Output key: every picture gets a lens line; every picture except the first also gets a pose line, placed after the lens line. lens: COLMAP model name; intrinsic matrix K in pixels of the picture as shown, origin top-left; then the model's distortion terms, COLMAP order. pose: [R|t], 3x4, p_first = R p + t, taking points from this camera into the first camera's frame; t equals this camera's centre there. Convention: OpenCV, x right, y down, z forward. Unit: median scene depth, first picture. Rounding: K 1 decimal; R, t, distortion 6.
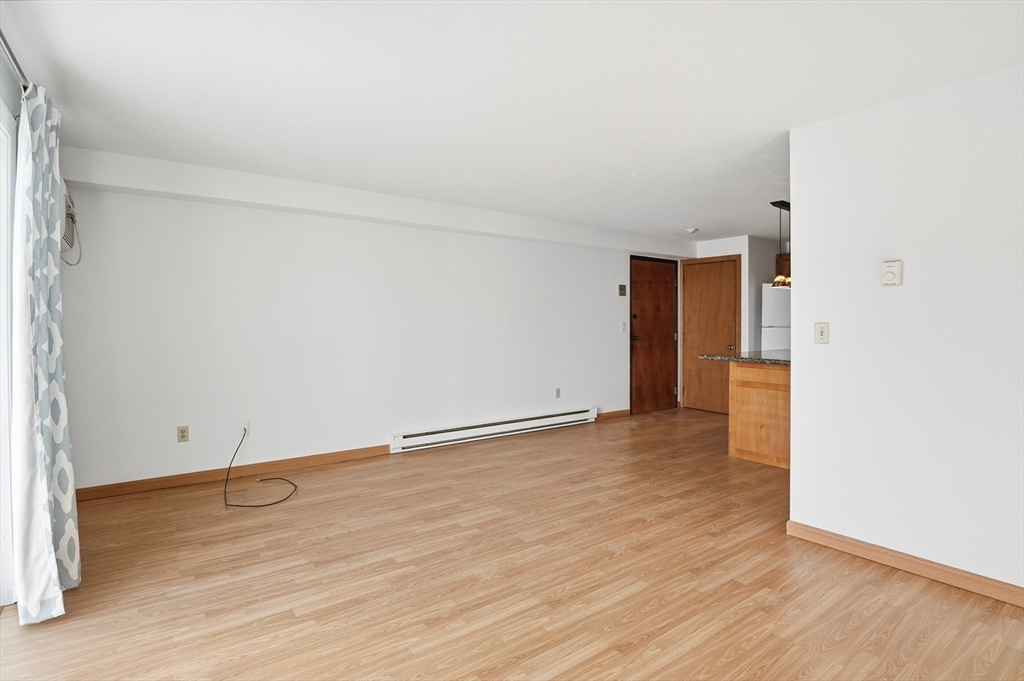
lens RADIAL K [[515.3, 0, 508.1], [0, 515.3, 332.1], [0, 0, 1]] dist [-0.027211, -0.001435]
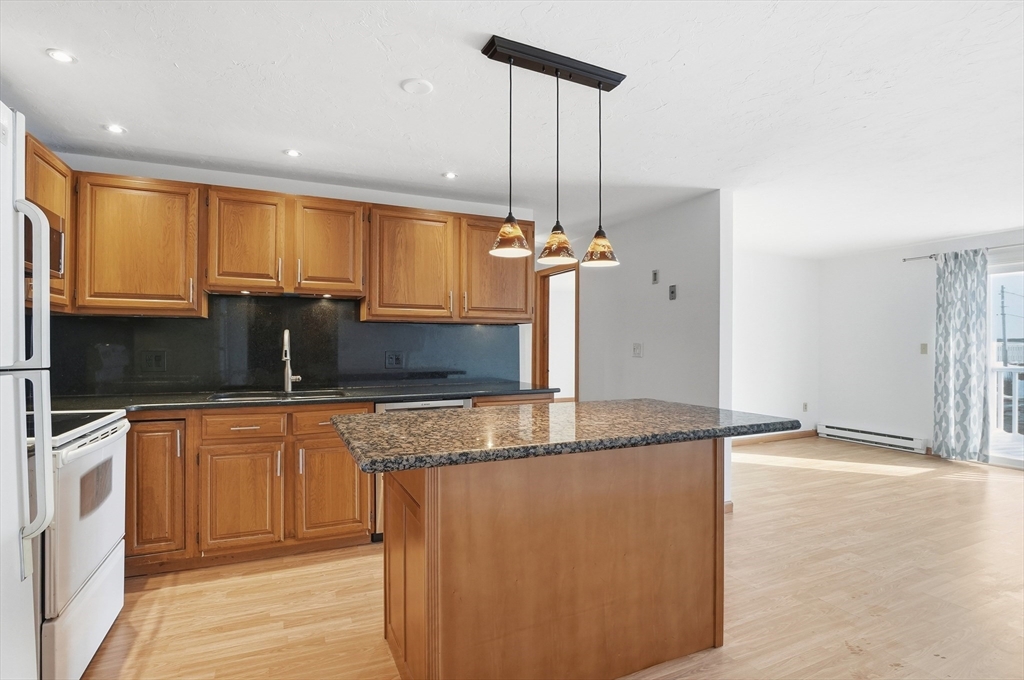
lens RADIAL K [[504.7, 0, 513.4], [0, 504.7, 342.6], [0, 0, 1]] dist [-0.027501, -0.000496]
pose [[-0.978795, -0.000793, 0.204842, 0.557133], [0.003030, 0.999827, 0.018348, -0.029832], [-0.204821, 0.018580, -0.978623, 1.559499]]
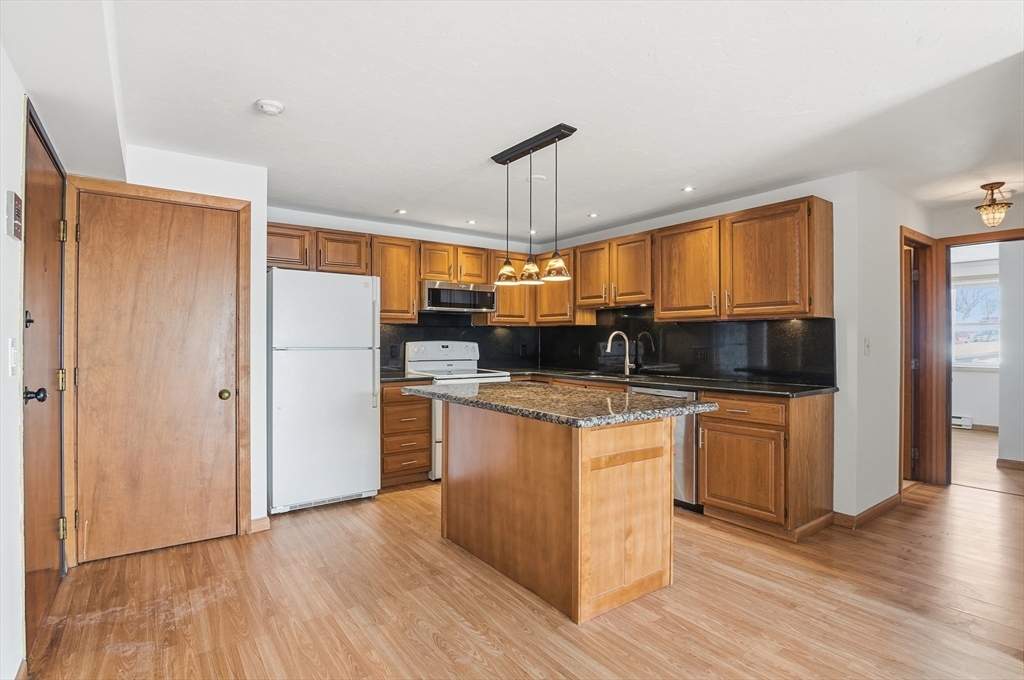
lens RADIAL K [[504.7, 0, 508.7], [0, 504.7, 334.9], [0, 0, 1]] dist [-0.025762, -0.001183]
pose [[0.012488, 0.012822, 0.999840, -0.032913], [0.020909, 0.999696, -0.013082, -0.019517], [-0.999703, 0.021069, 0.012216, 1.130971]]
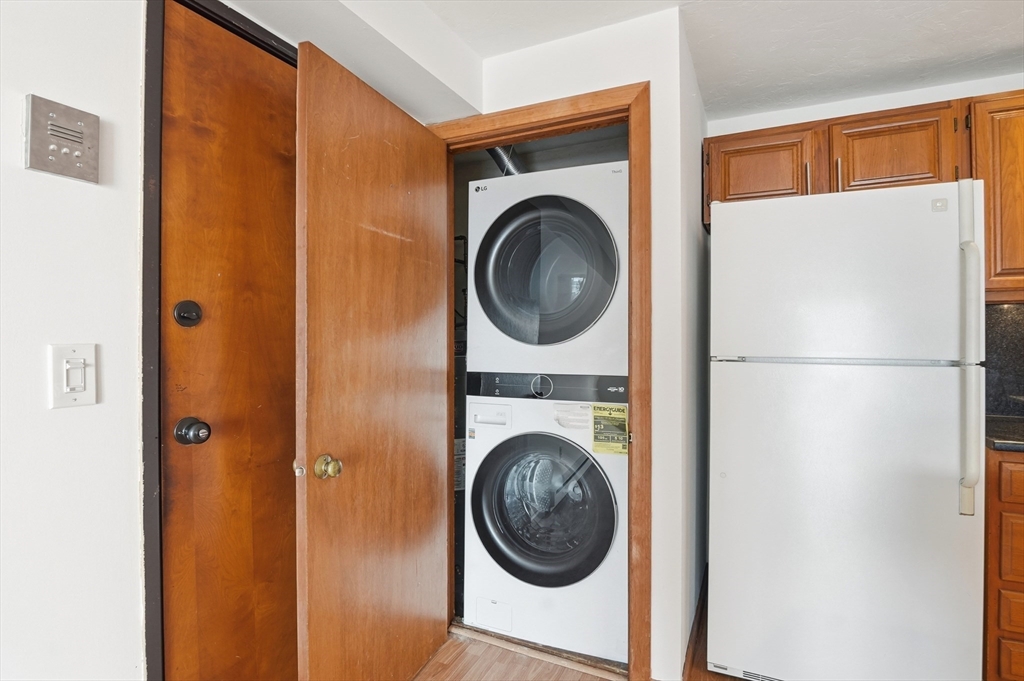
lens RADIAL K [[504.7, 0, 508.7], [0, 504.7, 335.4], [0, 0, 1]] dist [-0.025762, -0.001183]
pose [[0.890183, 0.001631, 0.455599, 0.413591], [0.007554, 0.999803, -0.018339, -0.028535], [-0.455540, 0.019766, 0.889996, 1.219667]]
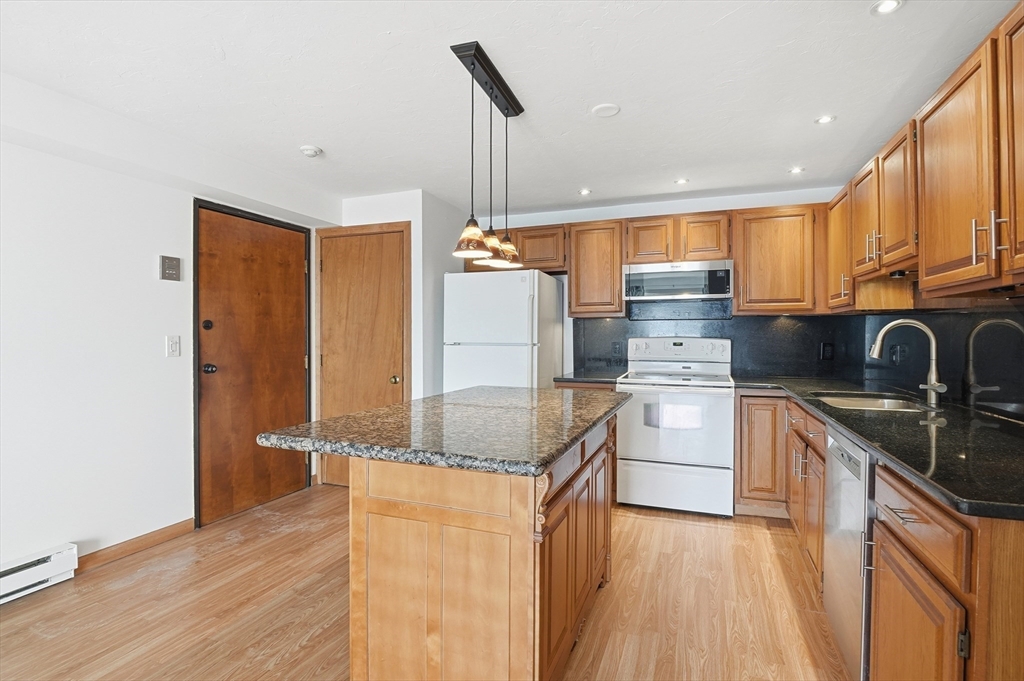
lens RADIAL K [[504.7, 0, 508.7], [0, 504.7, 335.4], [0, 0, 1]] dist [-0.025762, -0.001183]
pose [[0.843563, 0.001342, 0.537028, 0.359925], [0.010512, 0.999764, -0.019010, -0.012813], [-0.536927, 0.021682, 0.843350, 0.683194]]
